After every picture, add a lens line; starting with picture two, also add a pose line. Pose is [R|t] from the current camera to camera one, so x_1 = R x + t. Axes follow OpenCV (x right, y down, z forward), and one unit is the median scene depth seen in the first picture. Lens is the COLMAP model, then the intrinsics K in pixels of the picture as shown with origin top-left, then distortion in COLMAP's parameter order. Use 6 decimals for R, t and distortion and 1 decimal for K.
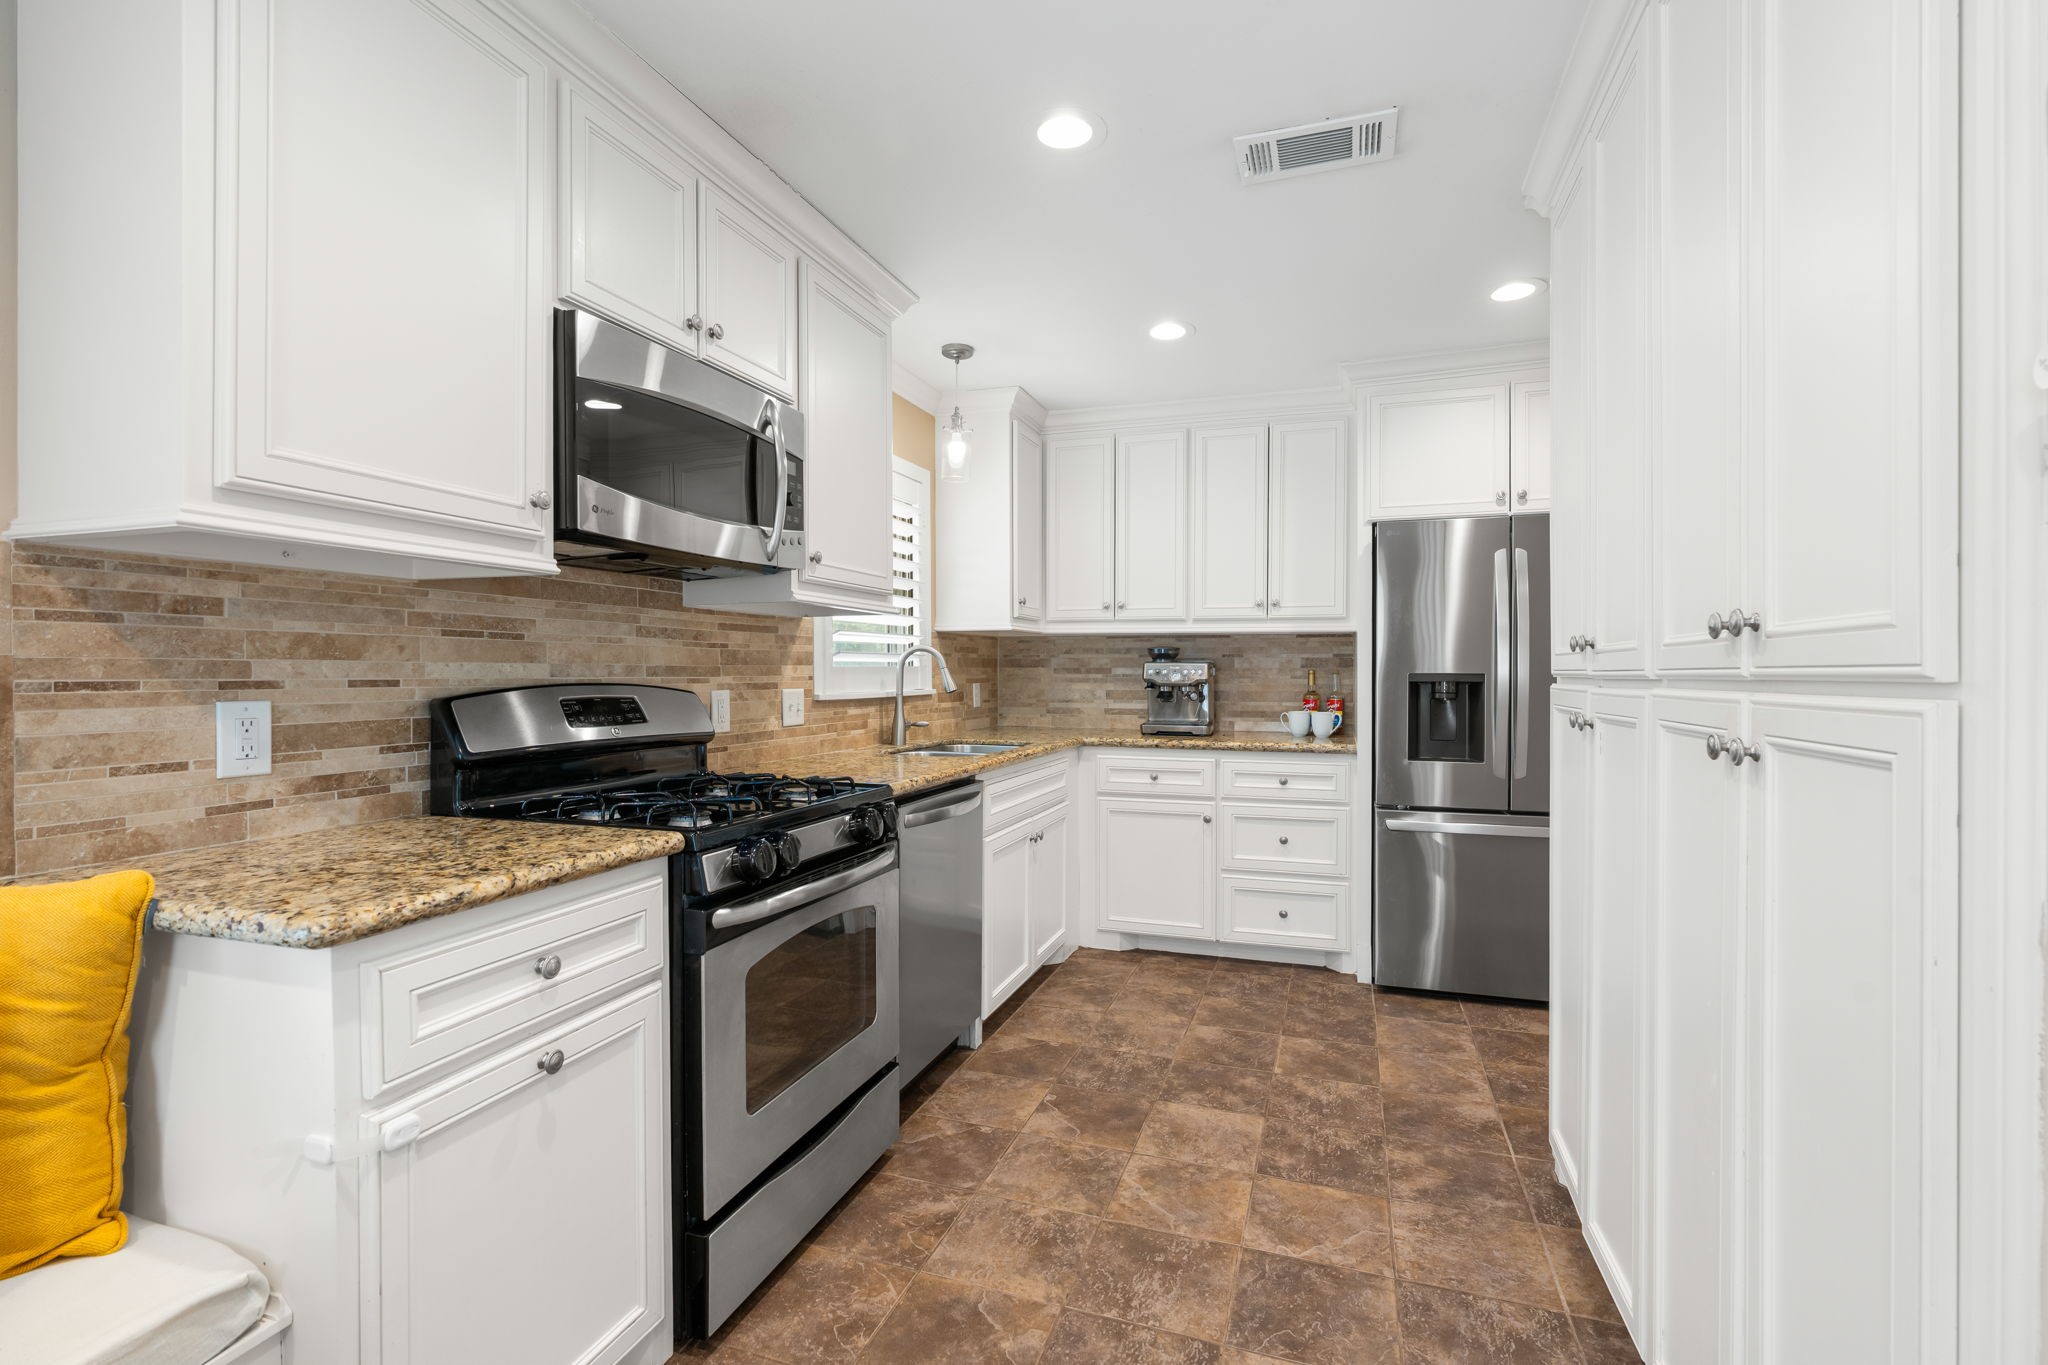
lens RADIAL K [[916.0, 0, 1024.0], [0, 916.0, 682.5], [0, 0, 1]] dist [0.000365, 0.000125]
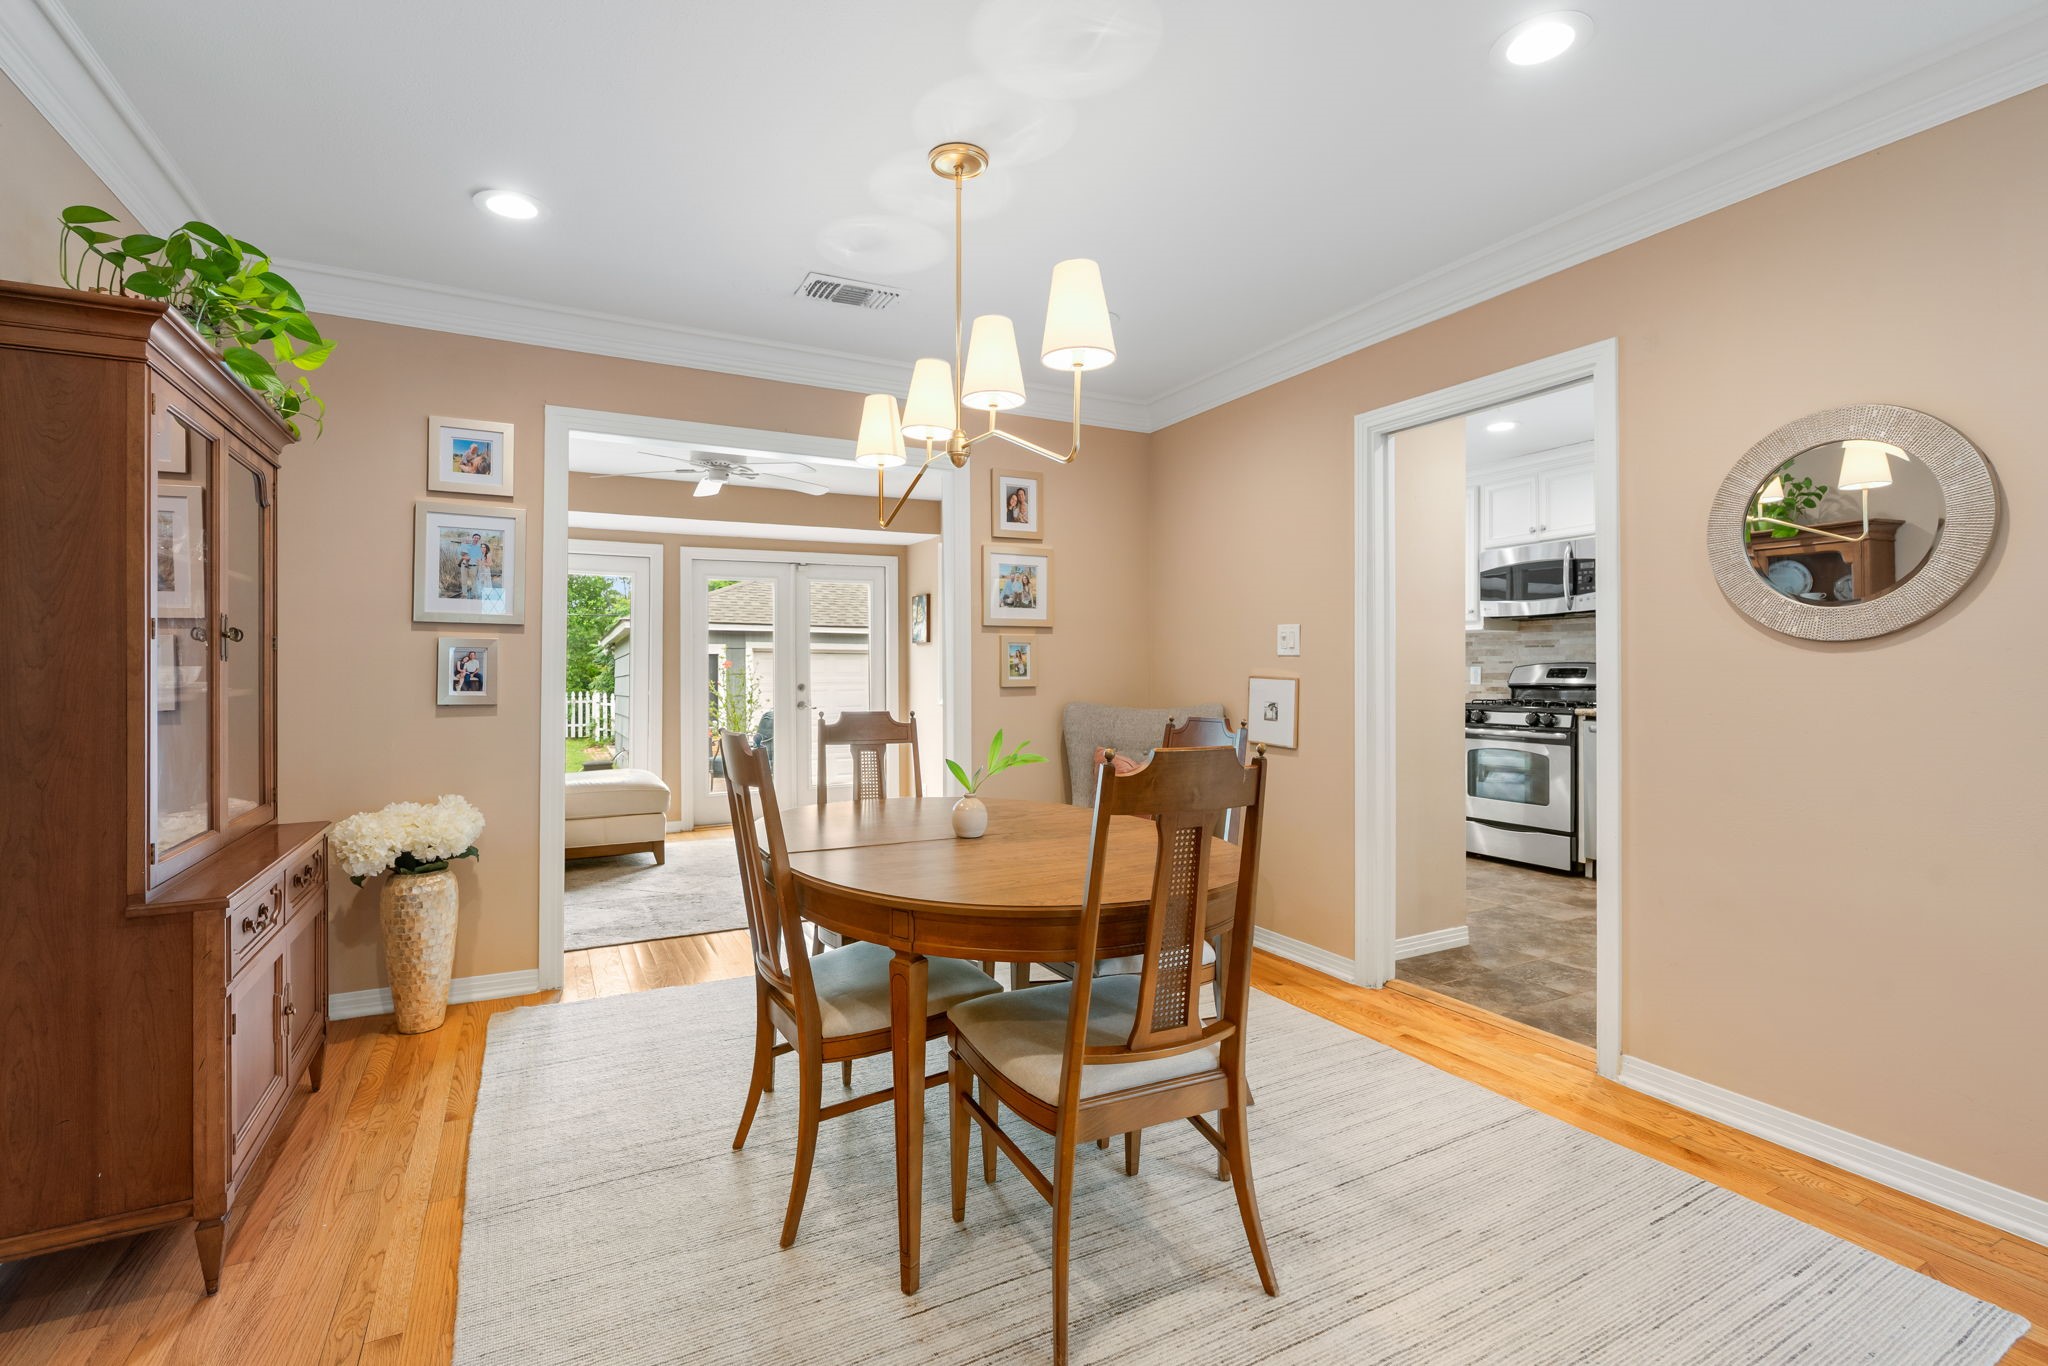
lens RADIAL K [[916.0, 0, 1024.0], [0, 916.0, 683.0], [0, 0, 1]] dist [0.000365, 0.000125]
pose [[-0.679237, 0.014718, -0.733772, 2.876635], [-0.001801, 0.999762, 0.021721, 0.006880], [0.733917, 0.016075, -0.679049, 1.878244]]
